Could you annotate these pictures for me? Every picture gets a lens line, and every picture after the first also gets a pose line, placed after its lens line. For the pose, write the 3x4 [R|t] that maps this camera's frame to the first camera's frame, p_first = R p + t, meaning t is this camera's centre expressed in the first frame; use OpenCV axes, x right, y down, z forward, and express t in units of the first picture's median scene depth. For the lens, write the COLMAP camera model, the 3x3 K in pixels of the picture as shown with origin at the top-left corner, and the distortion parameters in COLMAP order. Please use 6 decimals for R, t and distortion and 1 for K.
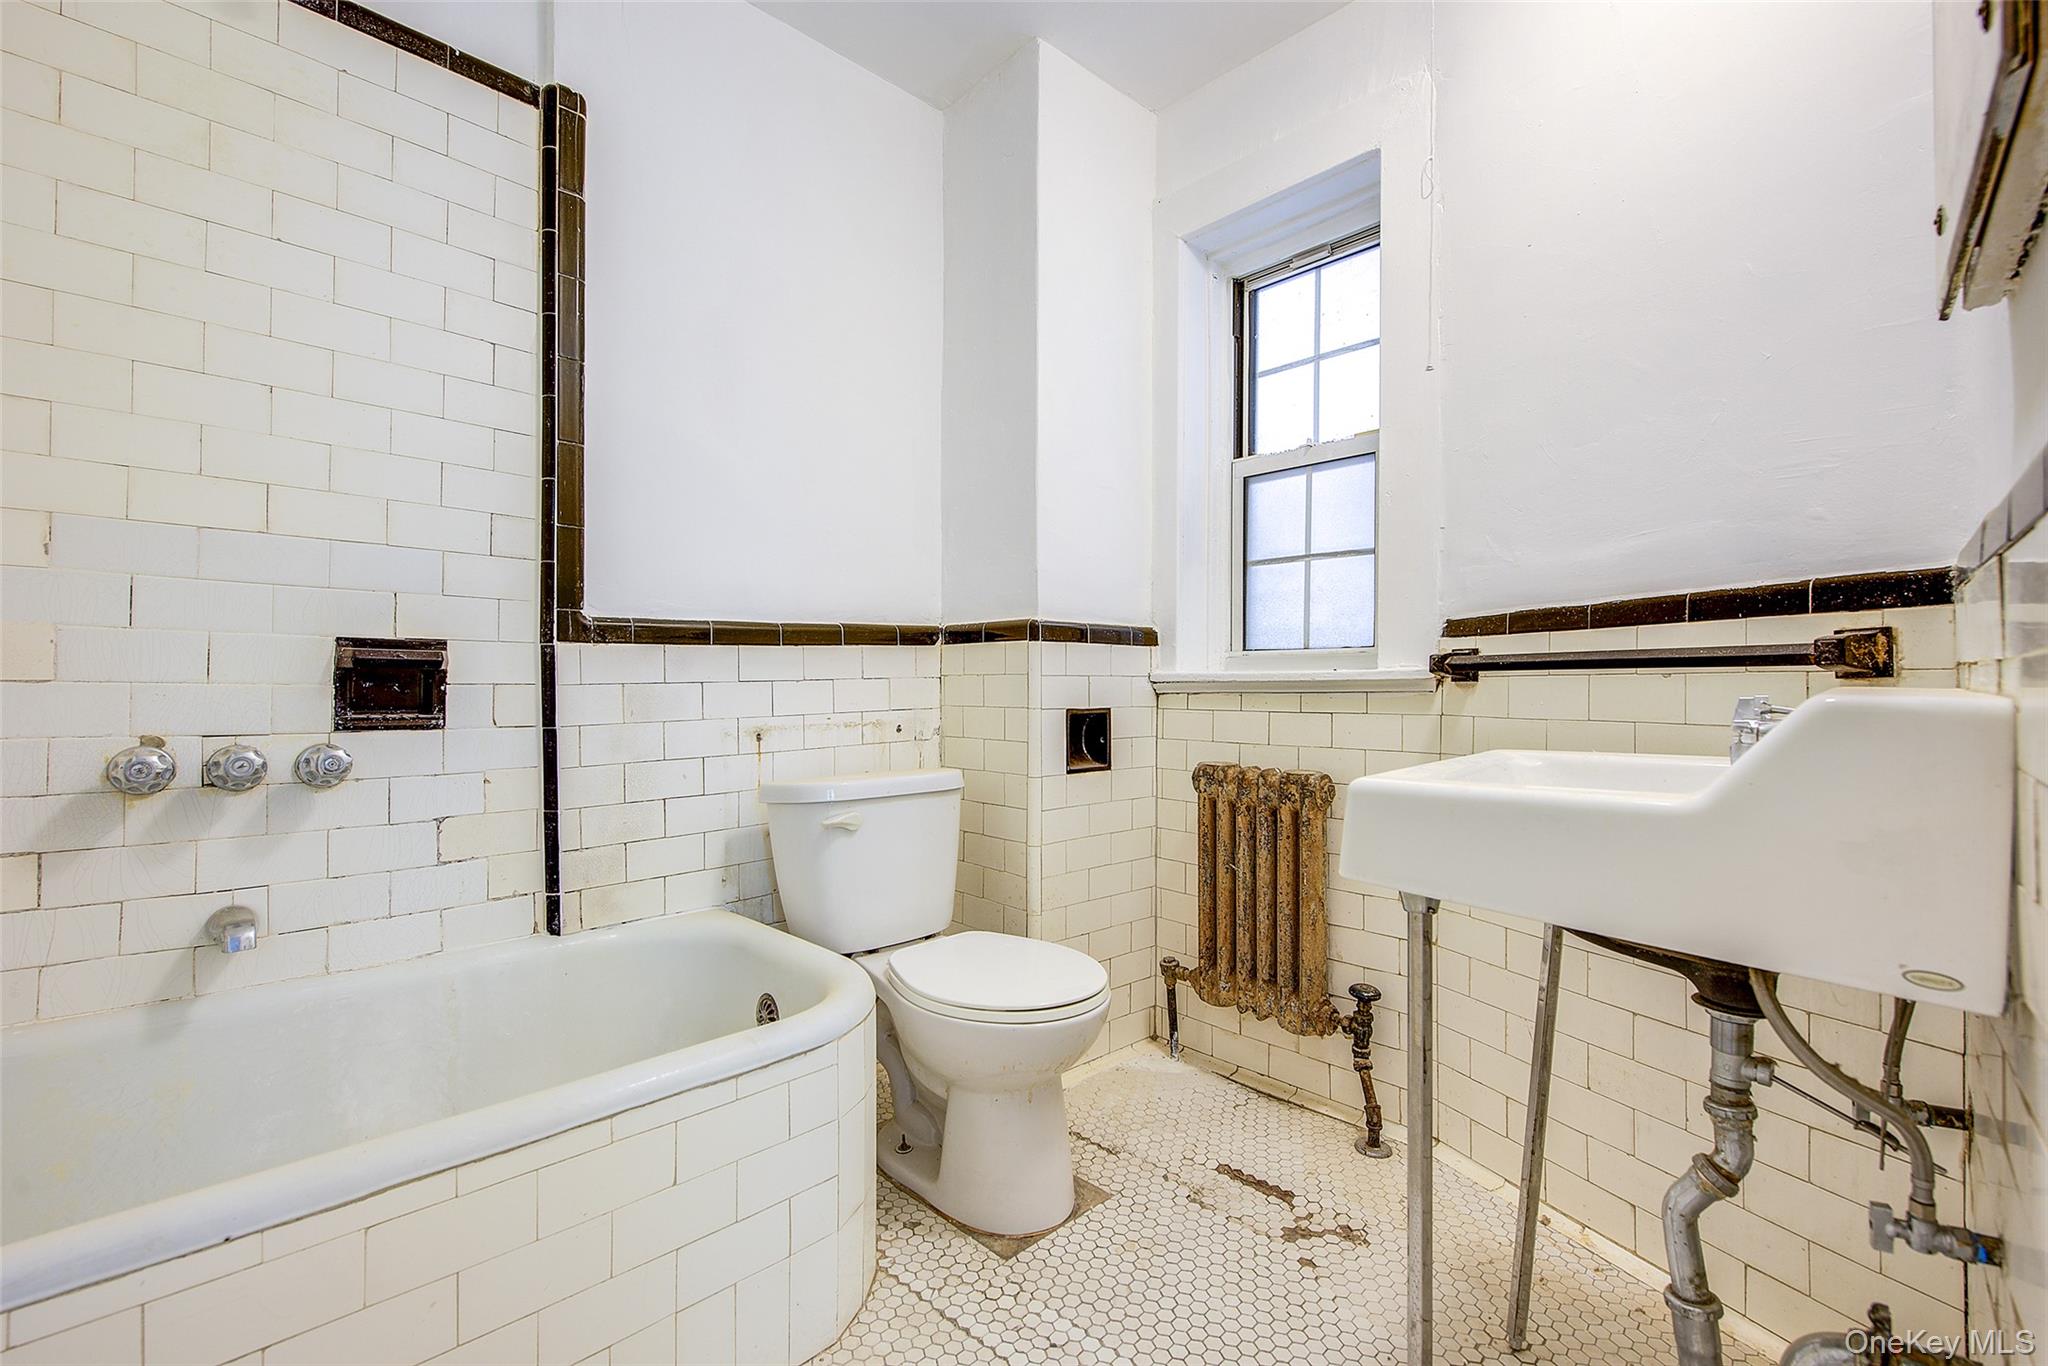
lens RADIAL K [[871.1, 0, 1030.4], [0, 871.1, 681.6], [0, 0, 1]] dist [-0.003714, -0.002086]
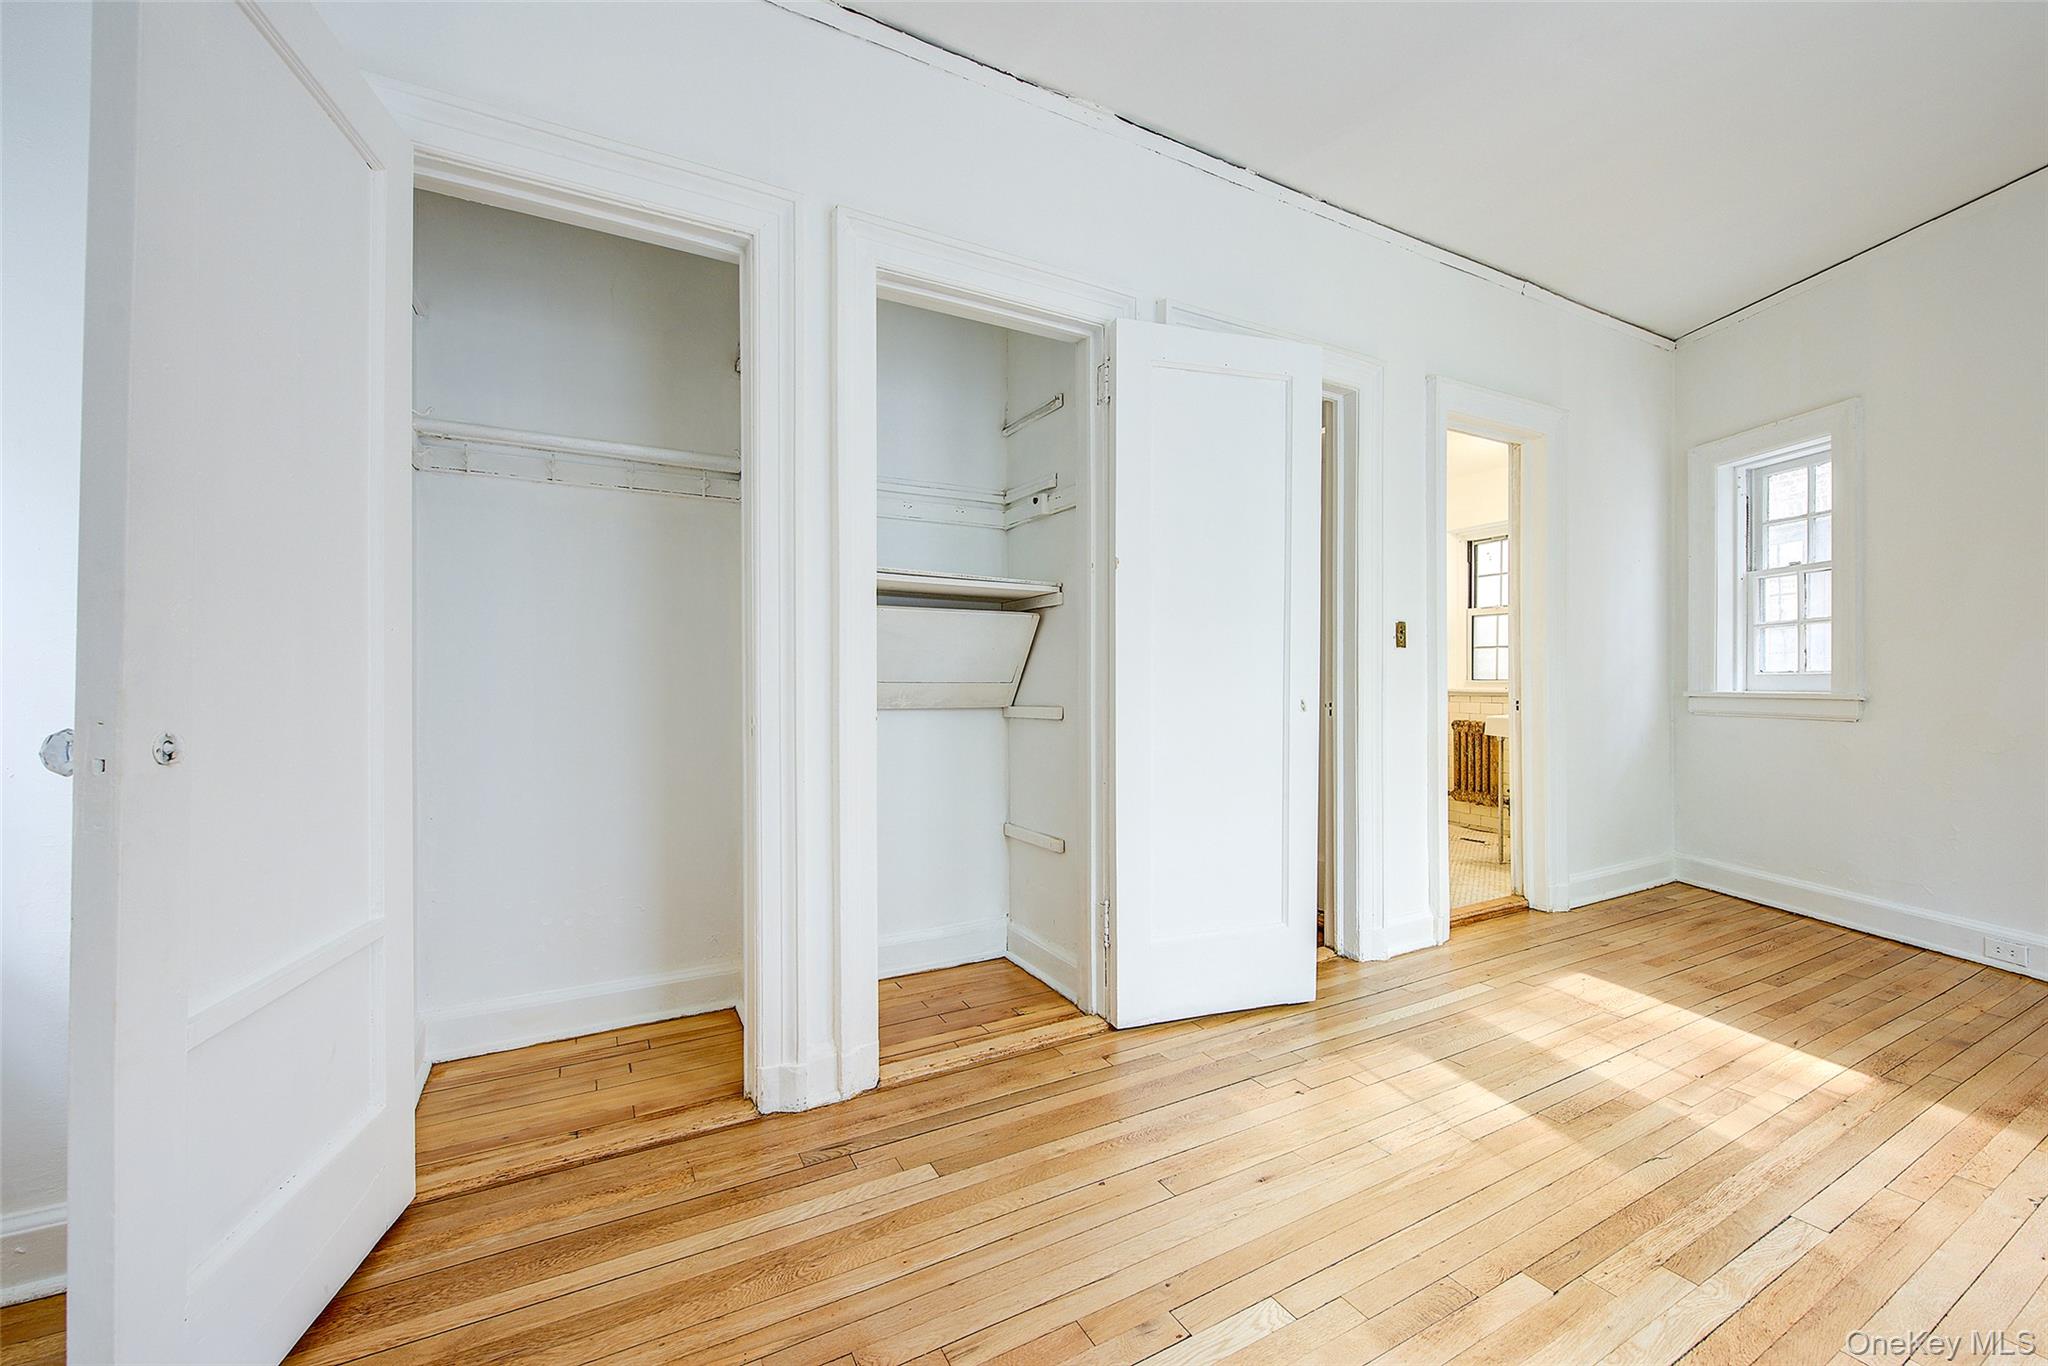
lens RADIAL K [[806.7, 0, 1033.7], [0, 806.7, 682.1], [0, 0, 1]] dist [-0.001043, -0.000408]
pose [[0.958418, -0.004461, -0.285332, -0.480913], [0.007083, 0.999942, 0.008159, -0.081119], [0.285279, -0.009841, 0.958394, -2.489567]]
